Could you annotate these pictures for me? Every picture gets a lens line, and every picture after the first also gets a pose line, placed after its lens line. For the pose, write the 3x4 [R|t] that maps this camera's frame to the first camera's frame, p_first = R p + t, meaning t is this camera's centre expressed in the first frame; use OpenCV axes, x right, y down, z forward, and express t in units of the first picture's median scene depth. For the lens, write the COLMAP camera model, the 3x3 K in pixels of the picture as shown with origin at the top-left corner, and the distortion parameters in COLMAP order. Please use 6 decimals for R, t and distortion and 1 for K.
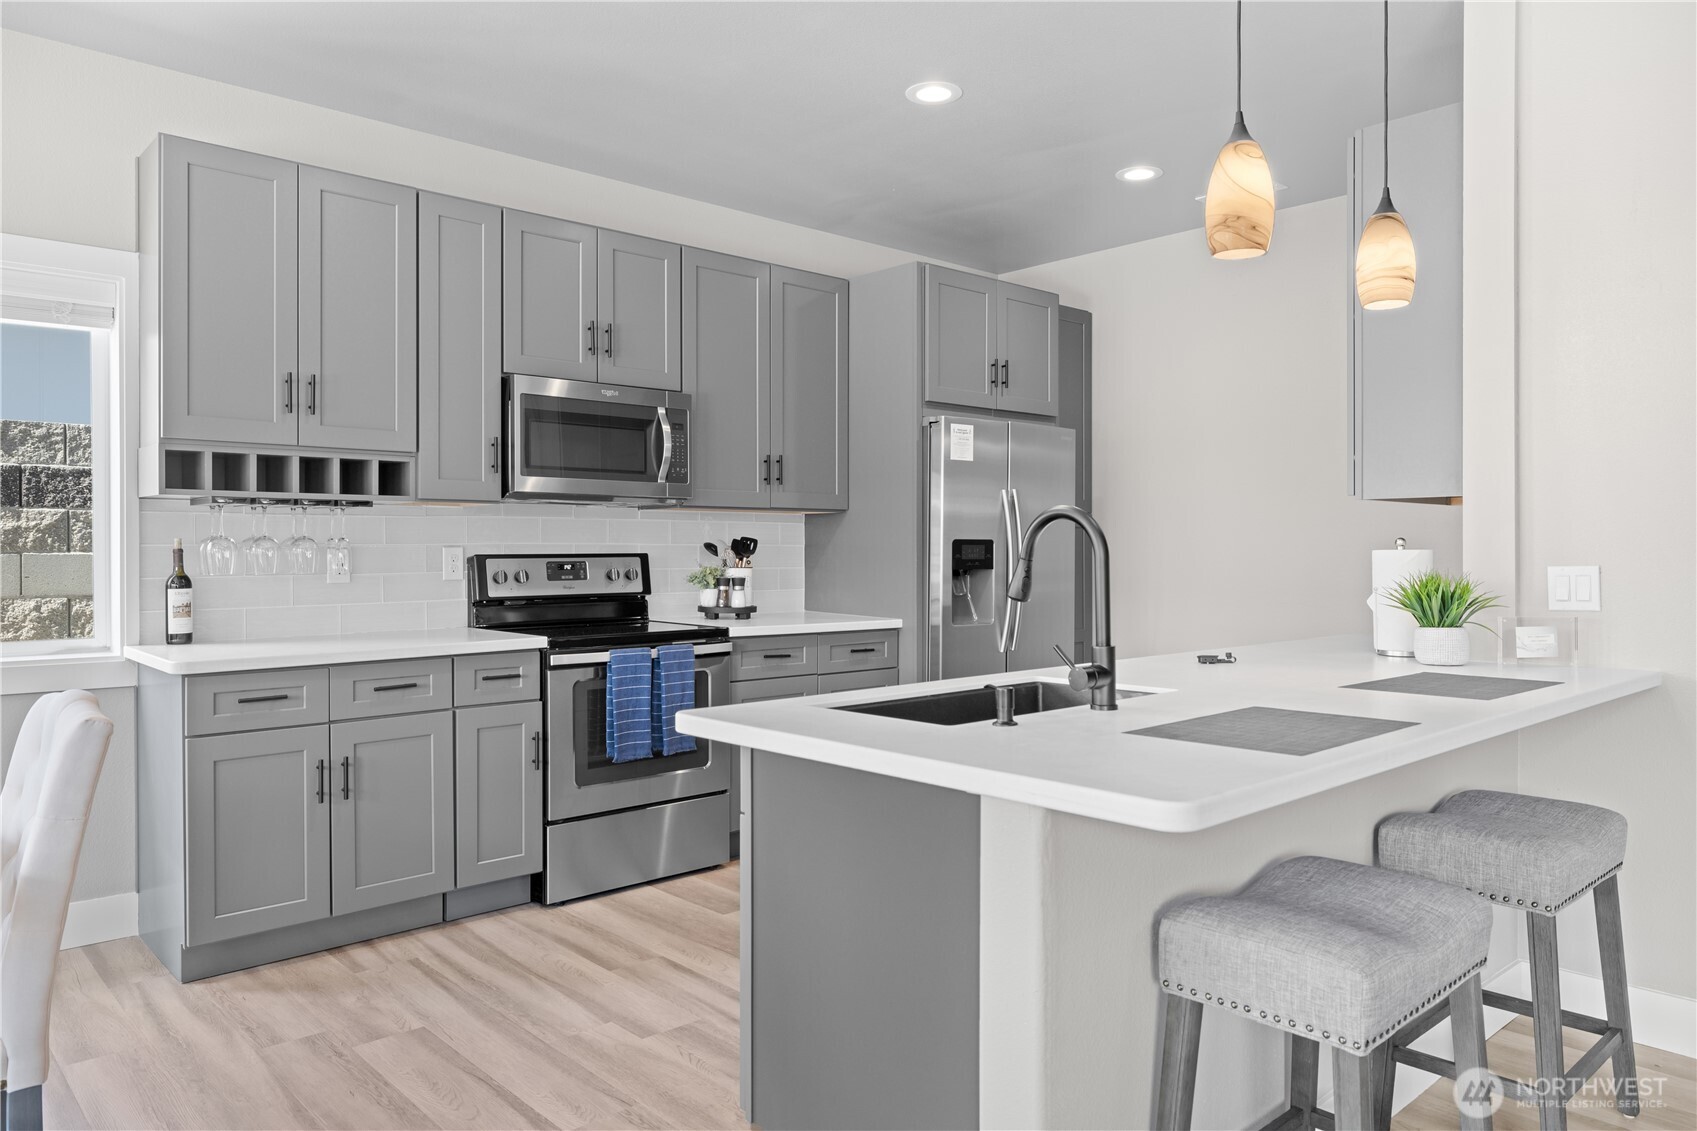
lens RADIAL K [[1143.0, 0, 848.0], [0, 1143.0, 565.4], [0, 0, 1]] dist [0.002659, 0.000992]
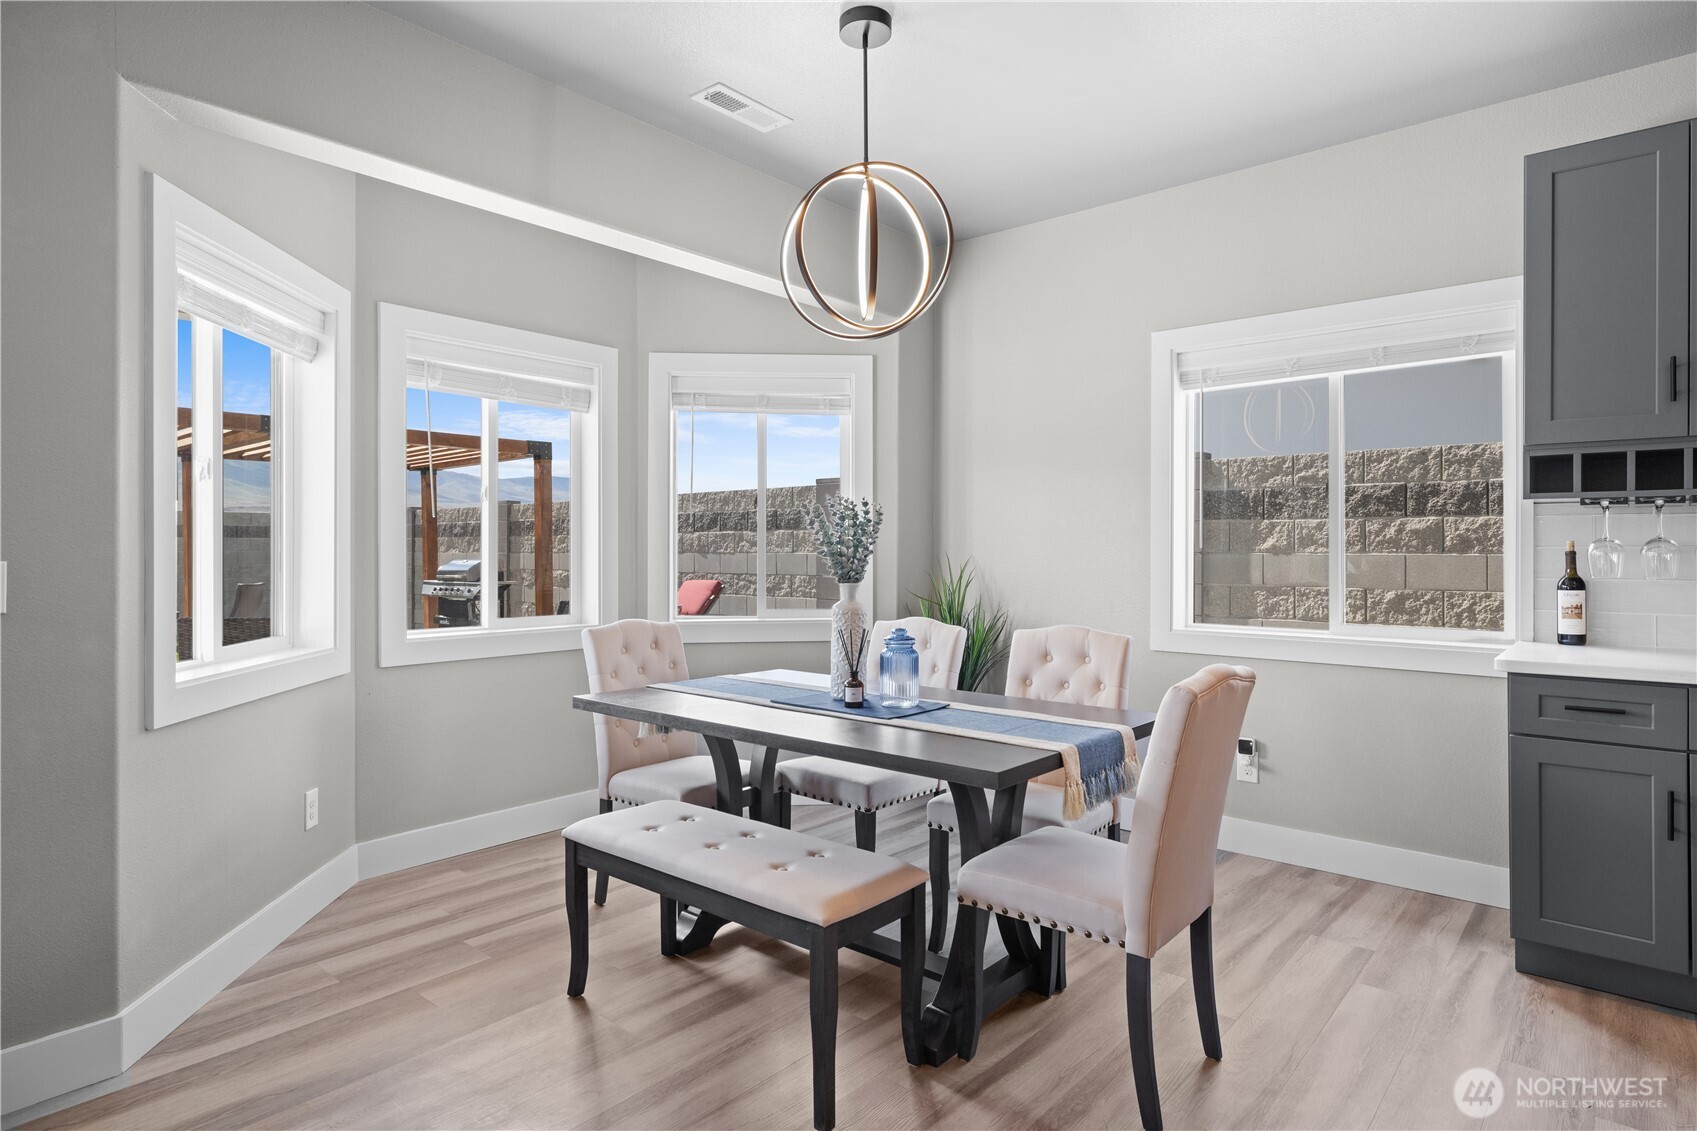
lens RADIAL K [[939.5, 0, 848.2], [0, 939.5, 547.3], [0, 0, 1]] dist [-0.002203, -0.000608]
pose [[0.118437, 0.000406, -0.992961, 0.178616], [-0.018461, 0.999828, -0.001793, -0.004824], [0.992790, 0.018543, 0.118424, 0.275436]]
